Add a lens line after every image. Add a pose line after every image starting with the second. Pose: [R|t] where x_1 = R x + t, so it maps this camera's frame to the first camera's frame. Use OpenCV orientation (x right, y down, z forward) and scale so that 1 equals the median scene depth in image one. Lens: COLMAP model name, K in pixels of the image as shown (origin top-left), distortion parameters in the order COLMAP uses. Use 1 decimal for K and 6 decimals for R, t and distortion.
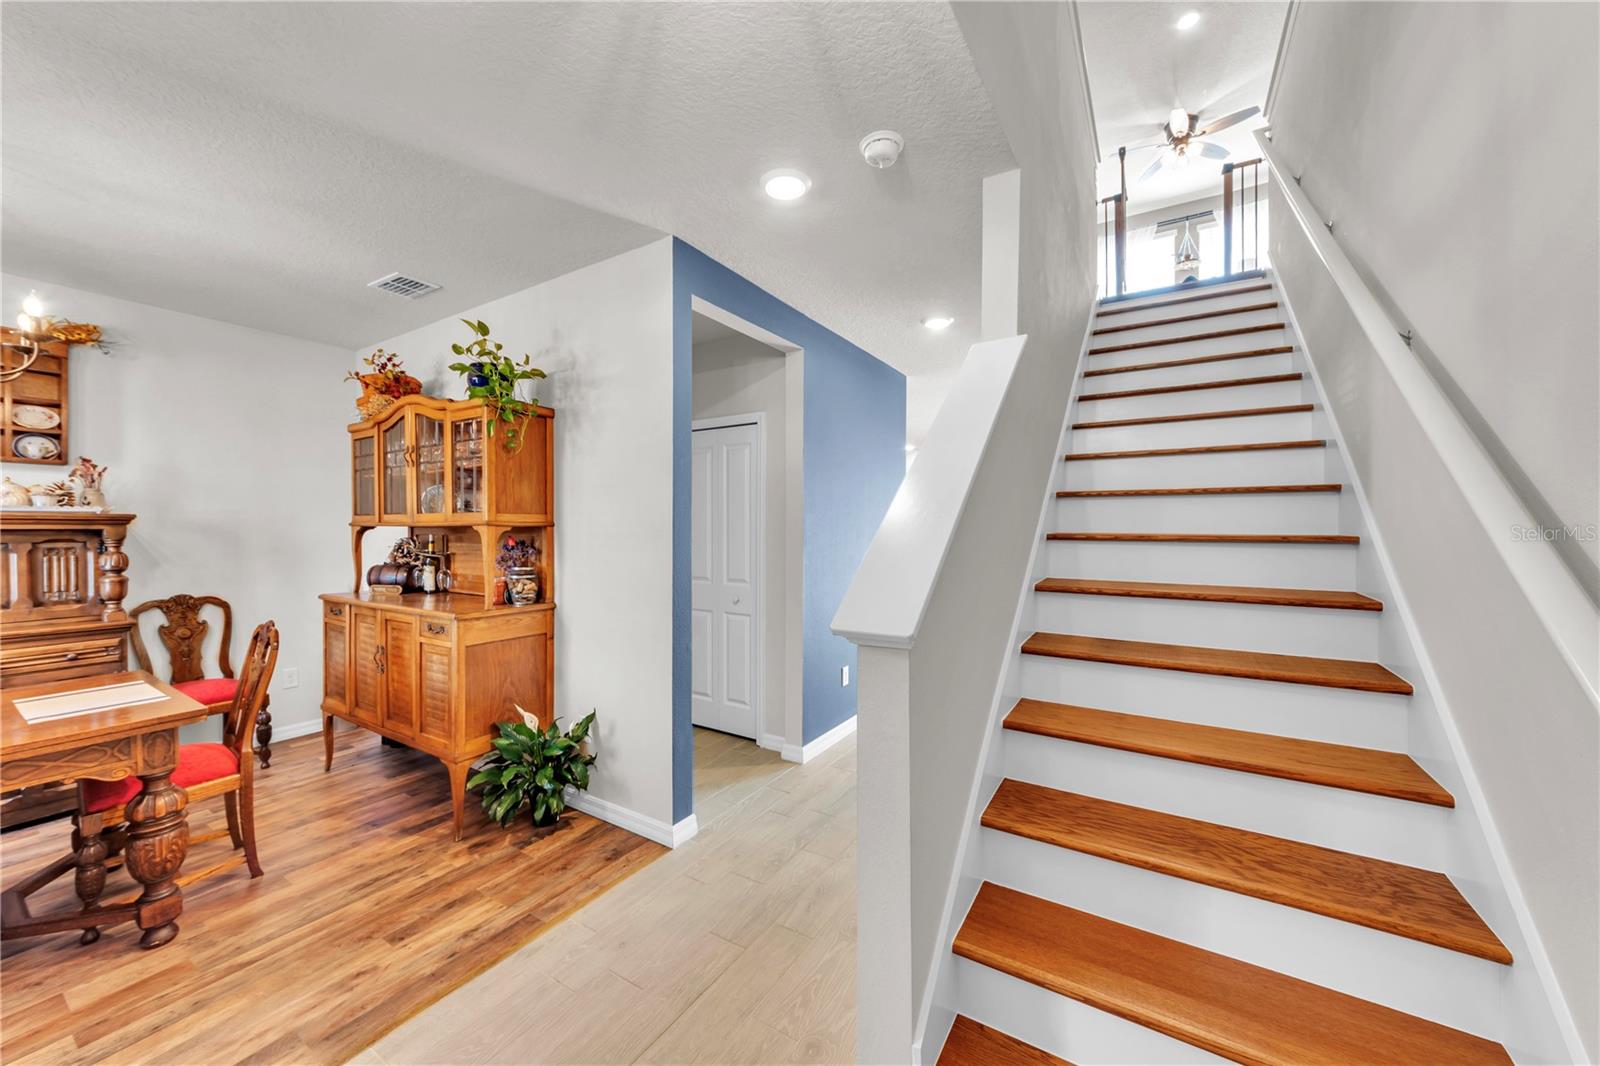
lens RADIAL K [[579.8, 0, 802.4], [0, 579.8, 537.1], [0, 0, 1]] dist [-0.000045, 0.000002]
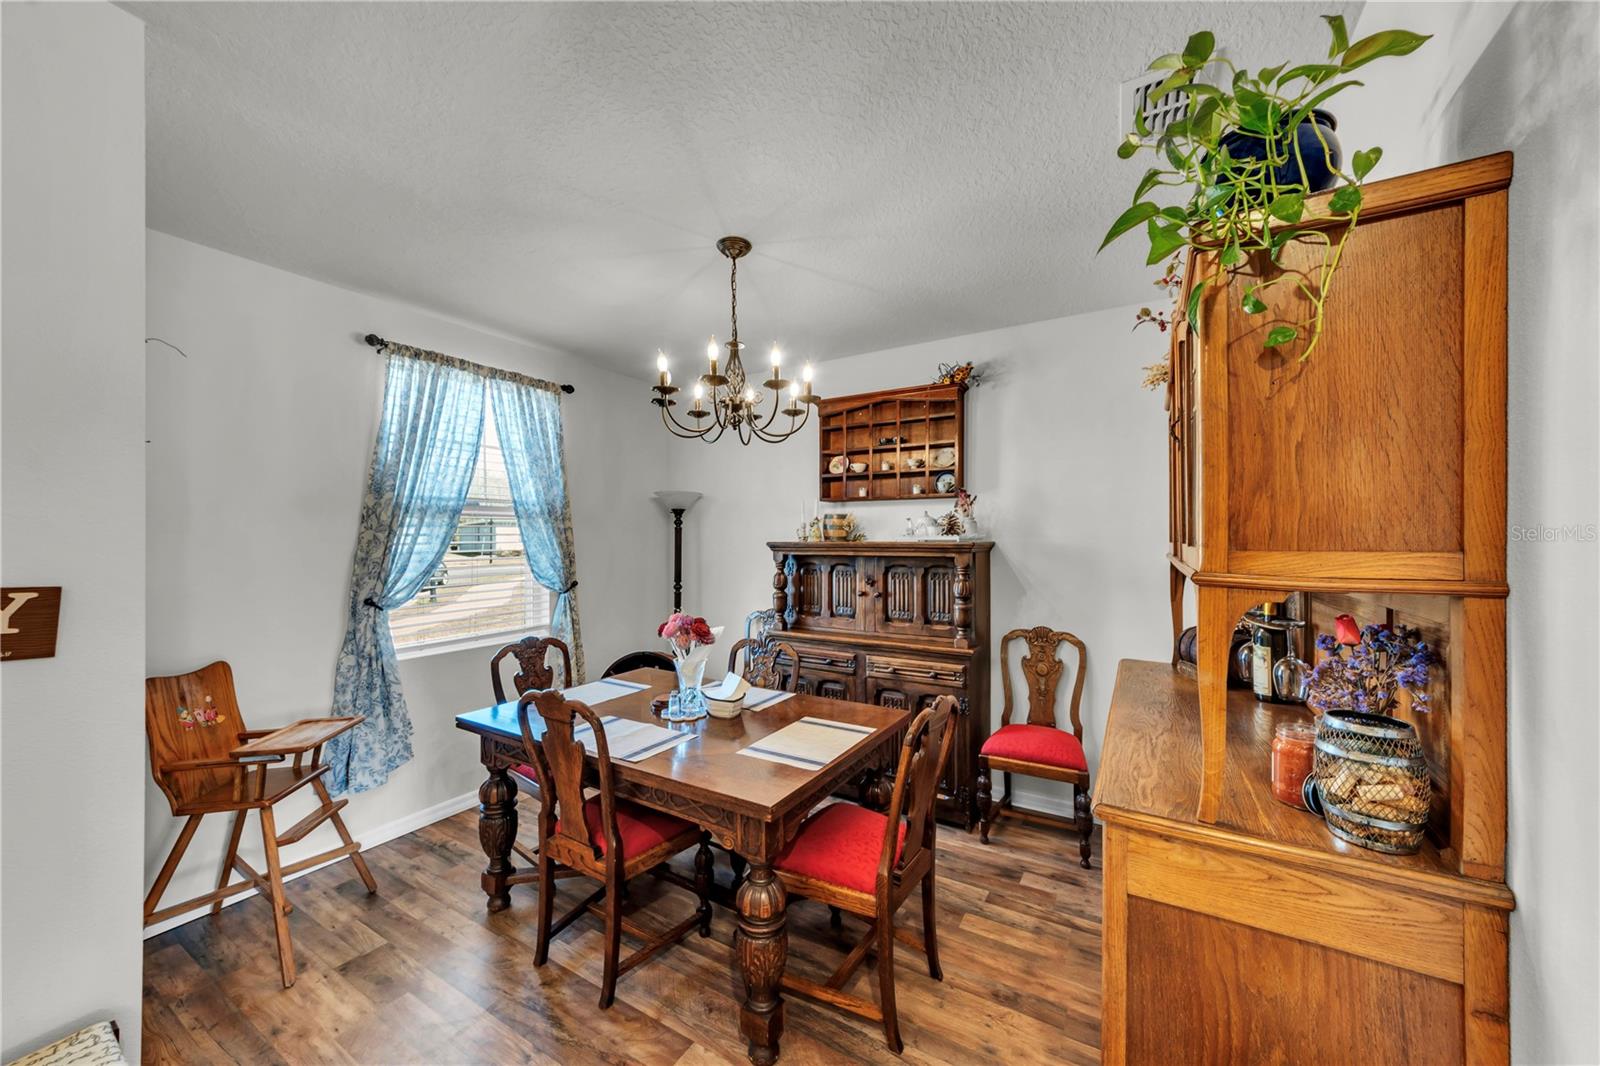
lens RADIAL K [[579.8, 0, 802.4], [0, 579.8, 537.1], [0, 0, 1]] dist [-0.000045, 0.000002]
pose [[0.012543, -0.001140, -0.999921, -0.173785], [-0.016008, 0.999871, -0.001341, -0.041323], [0.999793, 0.016024, 0.012523, 0.688829]]
